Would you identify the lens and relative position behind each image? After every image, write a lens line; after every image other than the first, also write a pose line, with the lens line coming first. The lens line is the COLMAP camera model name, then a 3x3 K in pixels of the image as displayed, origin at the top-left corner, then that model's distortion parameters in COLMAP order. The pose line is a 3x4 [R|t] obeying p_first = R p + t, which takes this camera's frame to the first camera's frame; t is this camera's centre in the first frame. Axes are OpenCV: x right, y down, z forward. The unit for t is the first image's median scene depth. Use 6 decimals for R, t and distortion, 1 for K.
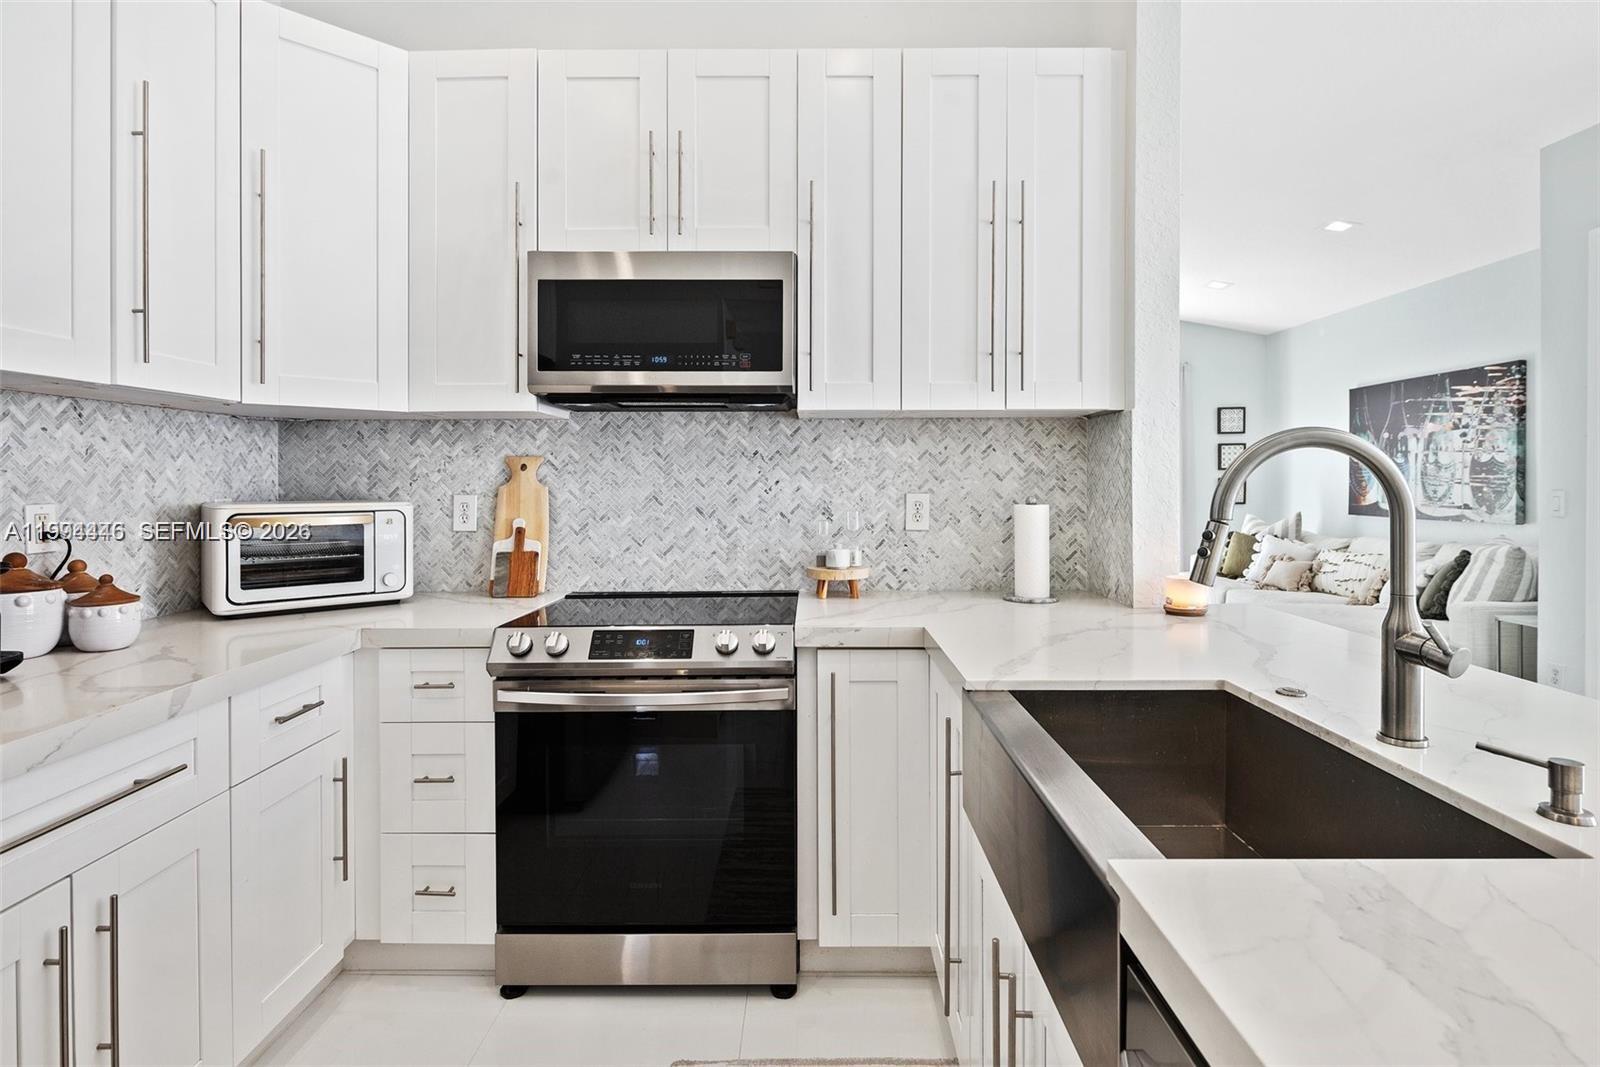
lens RADIAL K [[794.2, 0, 809.6], [0, 794.2, 487.7], [0, 0, 1]] dist [-0.002668, 0.000019]
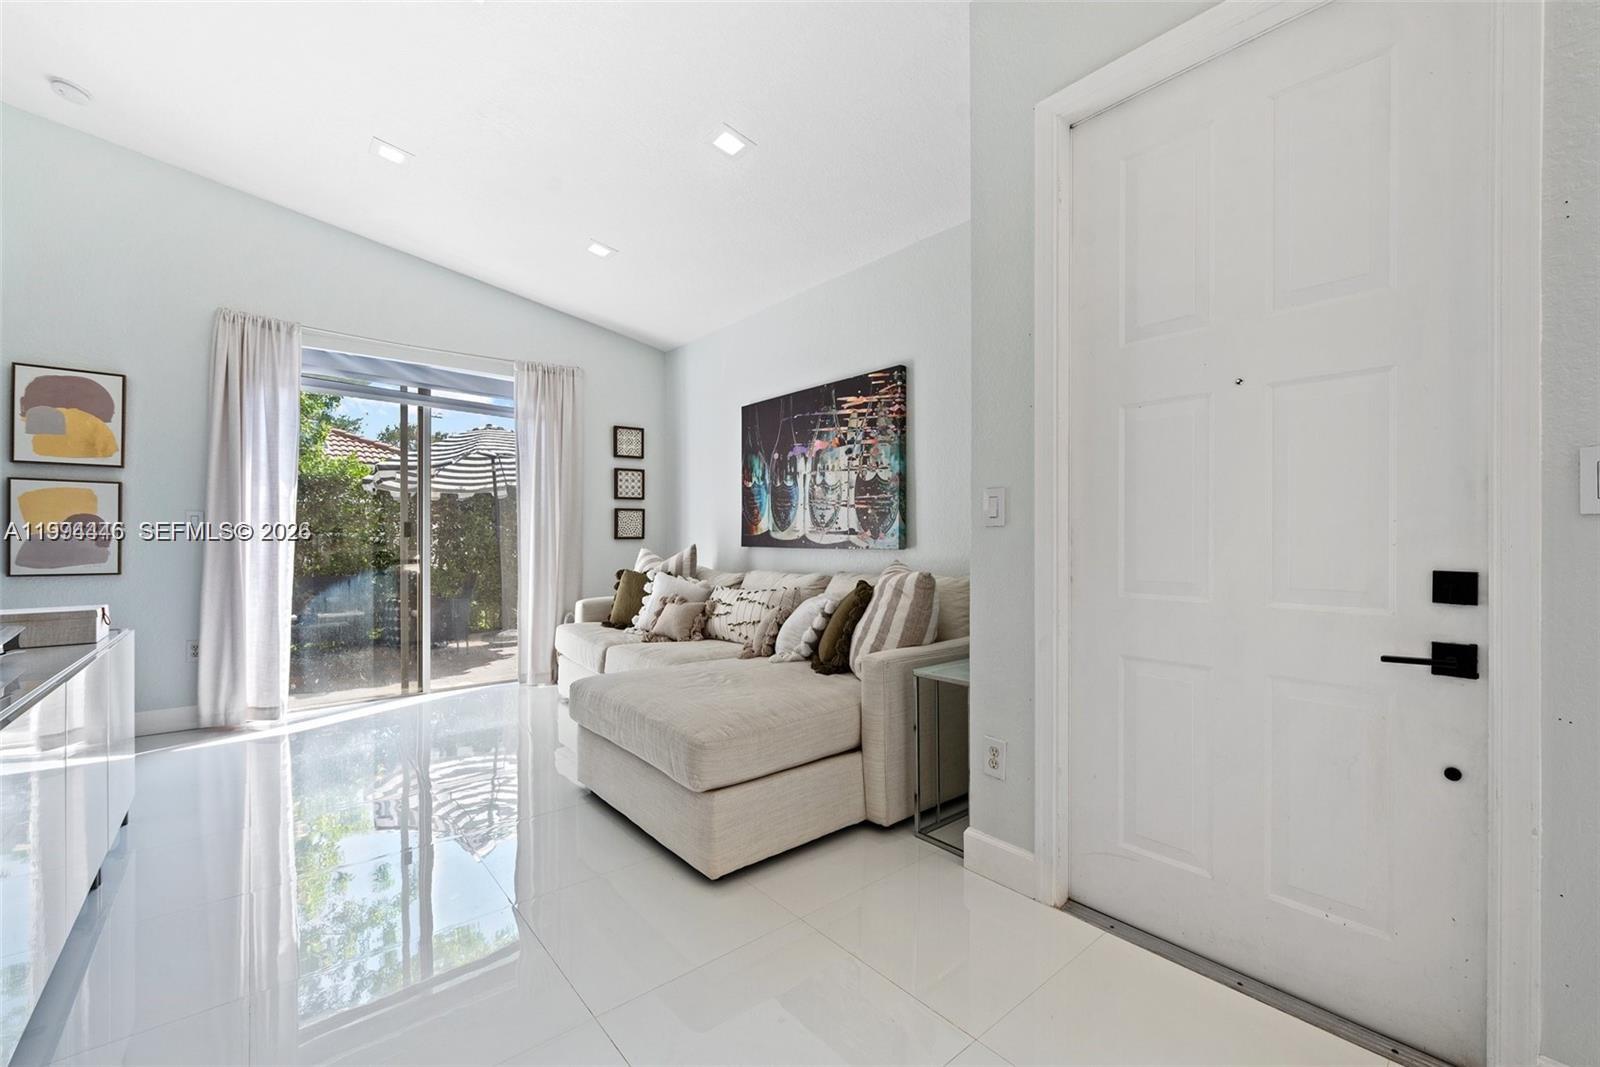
lens RADIAL K [[663.9, 0, 807.2], [0, 663.9, 534.1], [0, 0, 1]] dist [-0.001579, -0.000277]
pose [[0.767220, 0.002967, 0.641377, 0.306257], [0.004178, 0.999945, -0.009623, 0.032990], [-0.641371, 0.010062, 0.767165, 0.452216]]
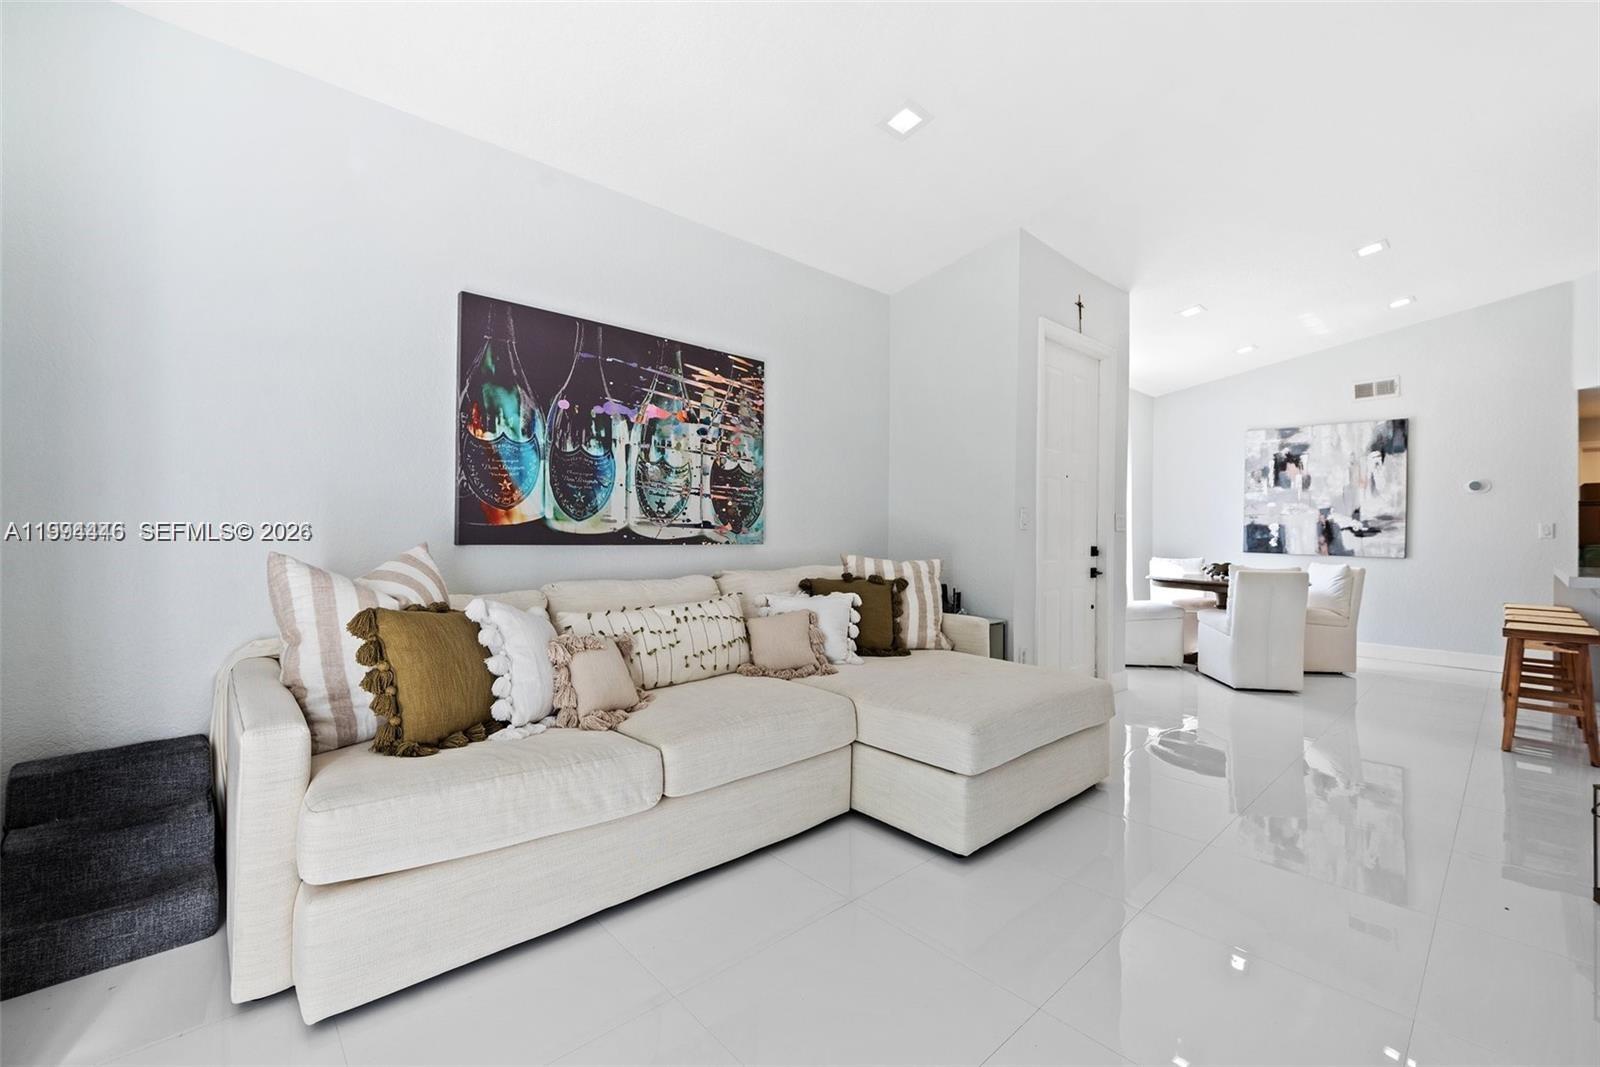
lens RADIAL K [[663.9, 0, 807.2], [0, 663.9, 534.1], [0, 0, 1]] dist [-0.001579, -0.000277]
pose [[-0.676340, -0.008849, 0.736536, 0.275435], [-0.007340, 0.999959, 0.005273, 0.028361], [-0.736553, -0.001839, -0.676378, 1.345147]]
